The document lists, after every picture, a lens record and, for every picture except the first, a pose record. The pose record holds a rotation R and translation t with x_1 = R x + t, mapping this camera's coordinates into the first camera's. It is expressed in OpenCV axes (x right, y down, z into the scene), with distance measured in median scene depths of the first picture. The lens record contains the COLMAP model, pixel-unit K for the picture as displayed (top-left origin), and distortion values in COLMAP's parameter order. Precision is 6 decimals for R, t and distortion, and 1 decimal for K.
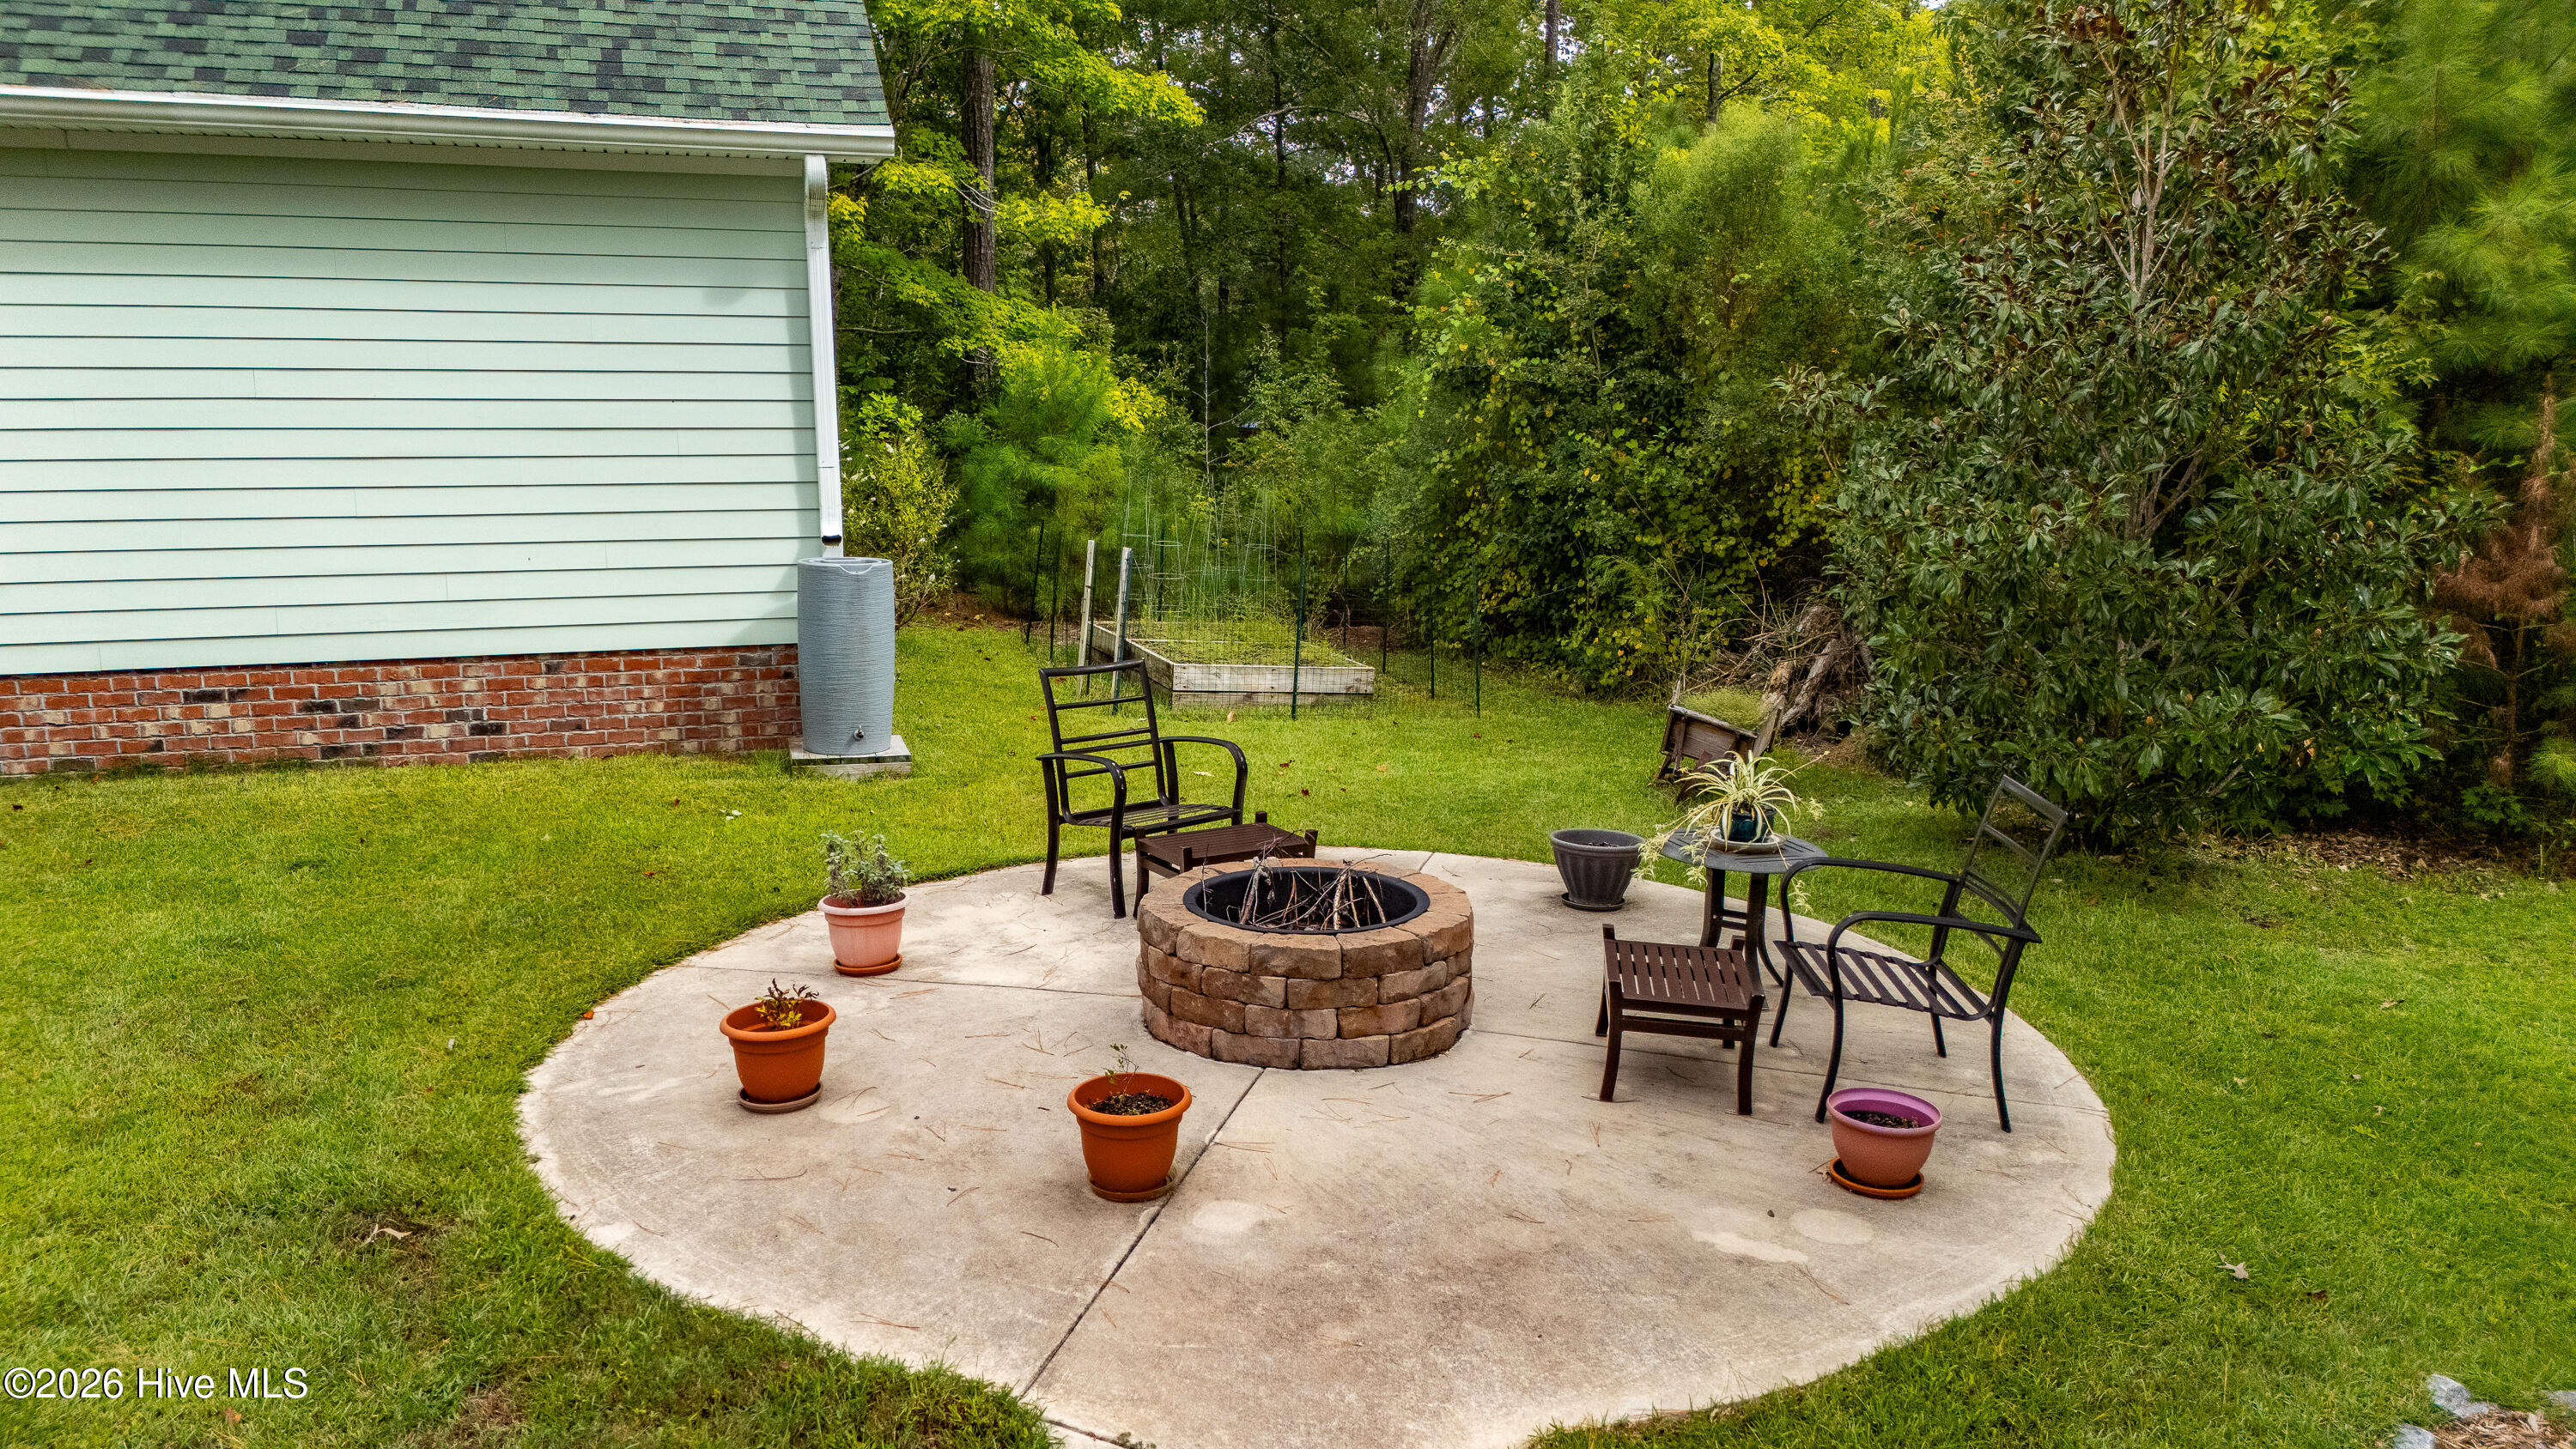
lens RADIAL K [[1948.4, 0, 1299.0], [0, 1948.4, 721.7], [0, 0, 1]] dist [0.058384, -0.004675]
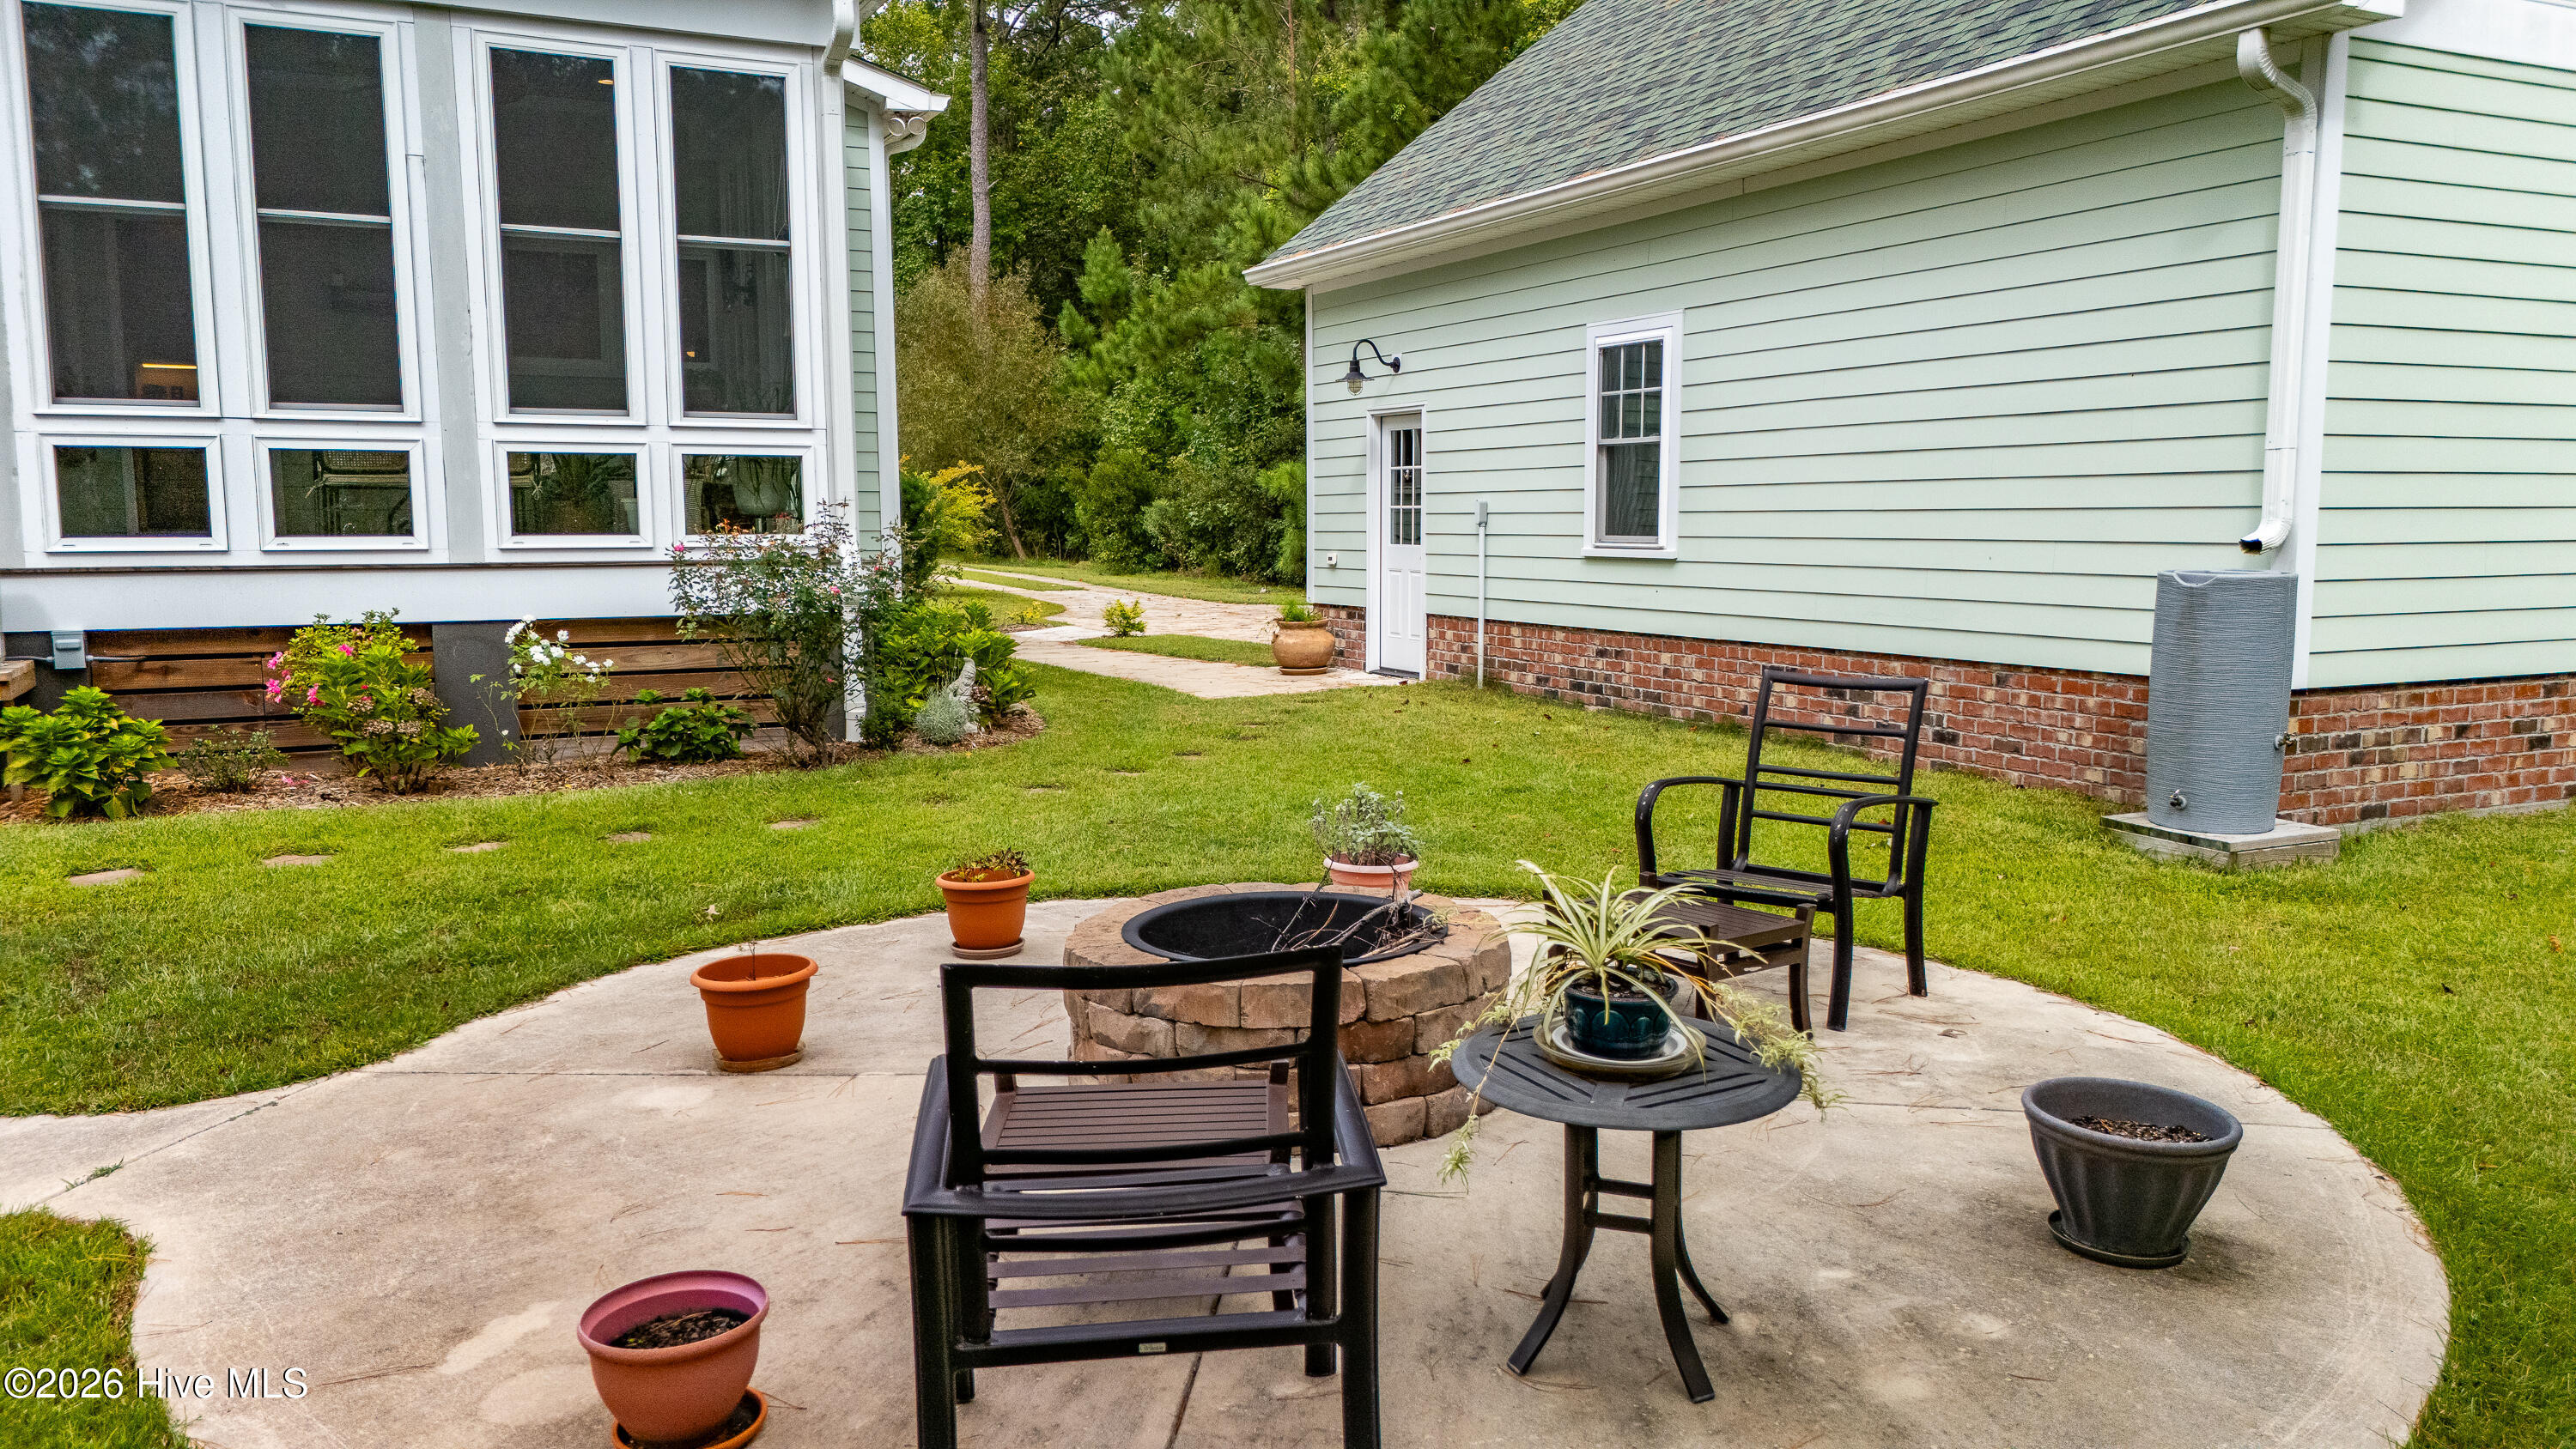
lens RADIAL K [[1948.4, 0, 1299.0], [0, 1948.4, 721.7], [0, 0, 1]] dist [0.058384, -0.004675]
pose [[0.112673, 0.105150, -0.988053, 0.478196], [-0.159071, 0.983469, 0.086523, -0.035482], [0.980817, 0.147421, 0.127536, 0.571618]]
